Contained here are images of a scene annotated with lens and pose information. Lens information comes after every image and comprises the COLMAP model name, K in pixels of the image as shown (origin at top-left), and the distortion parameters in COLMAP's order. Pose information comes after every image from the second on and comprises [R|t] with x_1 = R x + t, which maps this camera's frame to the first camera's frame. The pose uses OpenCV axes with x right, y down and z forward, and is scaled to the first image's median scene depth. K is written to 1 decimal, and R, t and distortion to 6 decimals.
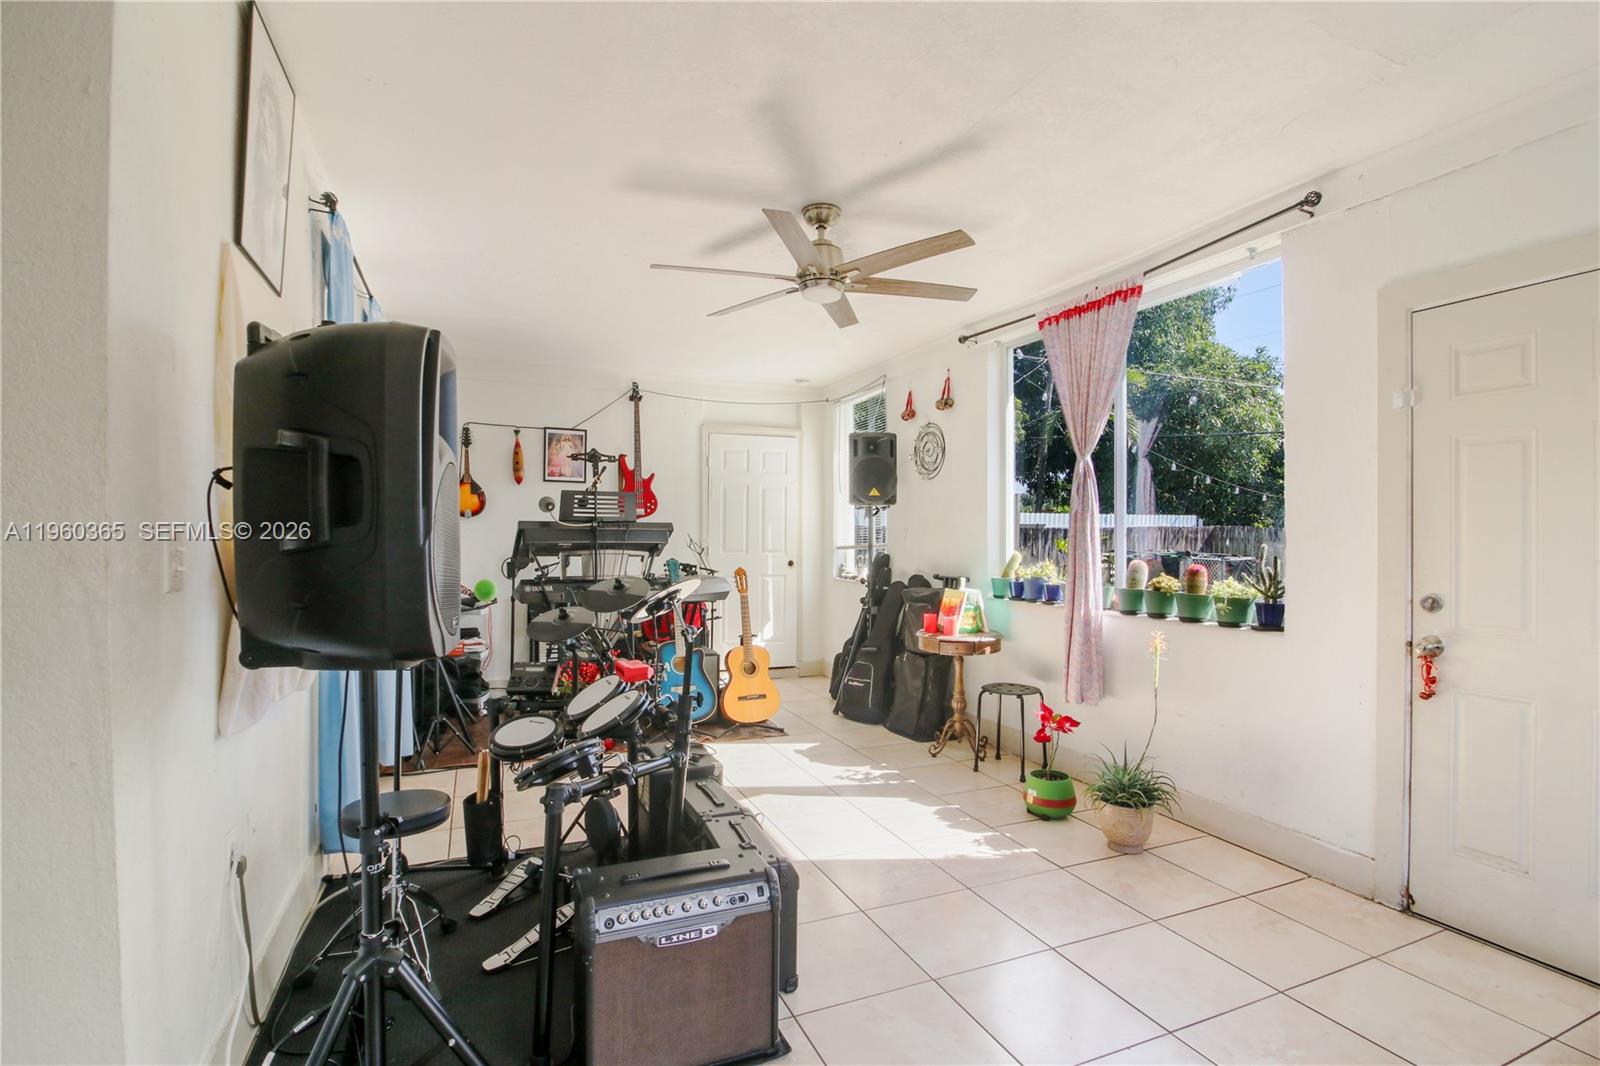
lens RADIAL K [[755.4, 0, 798.9], [0, 755.4, 538.7], [0, 0, 1]] dist [-0.003664, 0.000180]
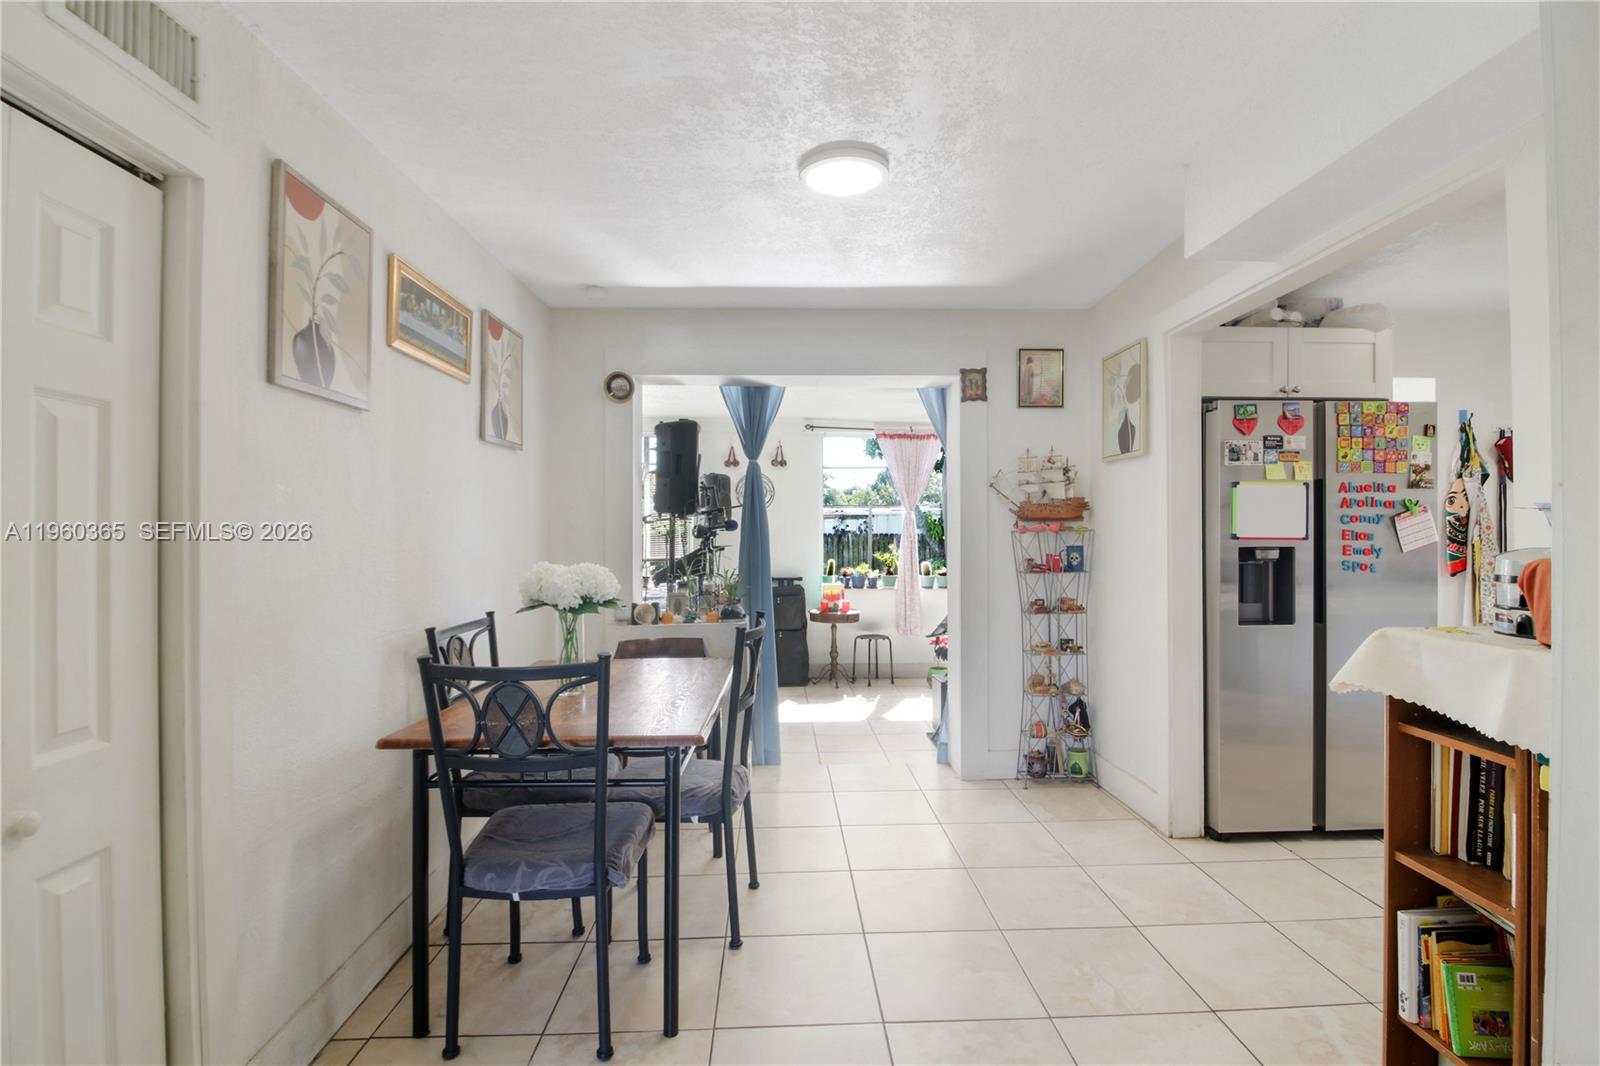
lens RADIAL K [[755.4, 0, 801.7], [0, 755.4, 531.5], [0, 0, 1]] dist [-0.003664, 0.000180]
pose [[0.355882, 0.000954, 0.934530, -1.462488], [0.004572, 0.999986, -0.002762, -0.046752], [-0.934520, 0.005256, 0.355873, 0.520154]]
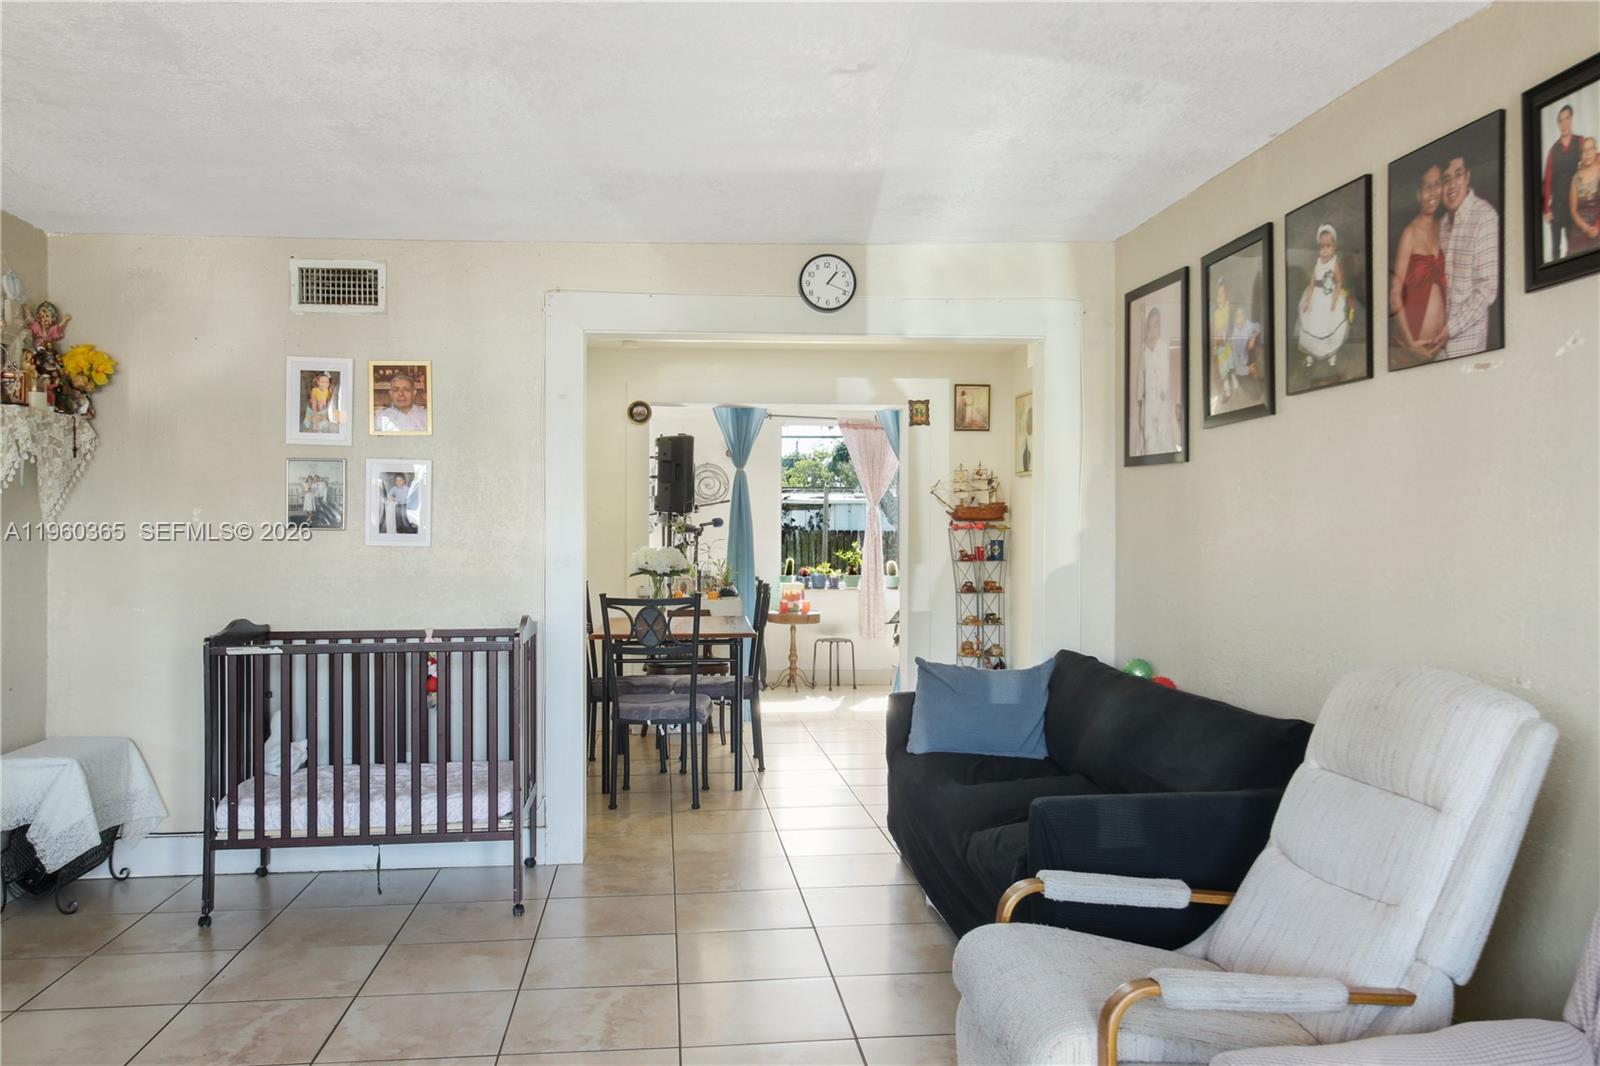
lens RADIAL K [[1279.2, 0, 791.4], [0, 1279.2, 523.0], [0, 0, 1]] dist [0.019314, -0.015159]
pose [[0.291158, 0.005124, 0.956661, -2.490648], [0.000379, 0.999985, -0.005472, -0.046444], [-0.956675, 0.001956, 0.291152, 0.260540]]
